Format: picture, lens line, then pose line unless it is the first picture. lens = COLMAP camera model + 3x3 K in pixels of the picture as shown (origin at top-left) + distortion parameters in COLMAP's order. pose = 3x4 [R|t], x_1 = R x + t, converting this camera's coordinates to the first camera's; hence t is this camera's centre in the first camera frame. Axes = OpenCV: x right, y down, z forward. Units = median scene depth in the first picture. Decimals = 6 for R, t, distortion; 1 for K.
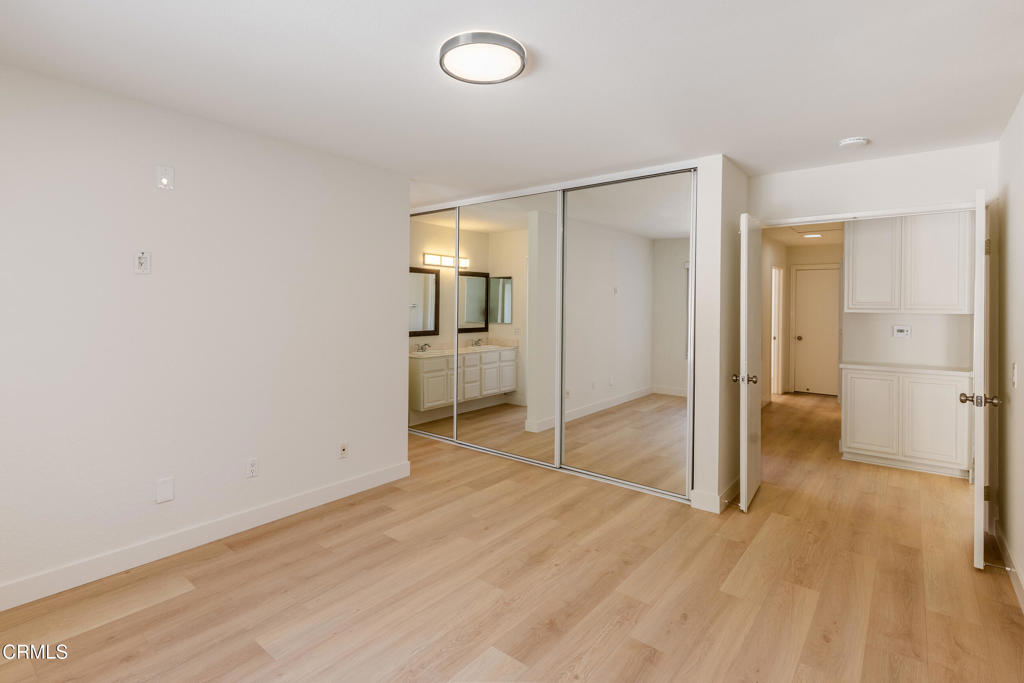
lens RADIAL K [[466.6, 0, 515.8], [0, 466.6, 326.4], [0, 0, 1]] dist [0.021006, 0.000738]
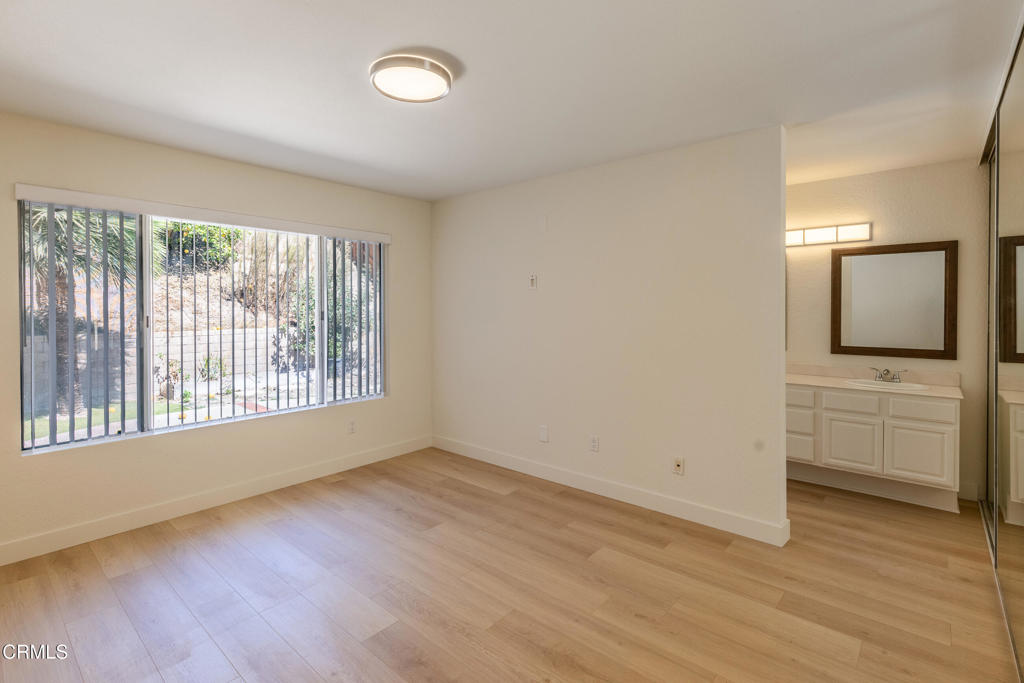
lens RADIAL K [[466.6, 0, 506.7], [0, 466.6, 313.4], [0, 0, 1]] dist [0.021006, 0.000738]
pose [[0.001777, 0.000587, -0.999998, 0.689080], [-0.034603, 0.999401, 0.000525, -0.030989], [0.999400, 0.034602, 0.001796, 0.801821]]
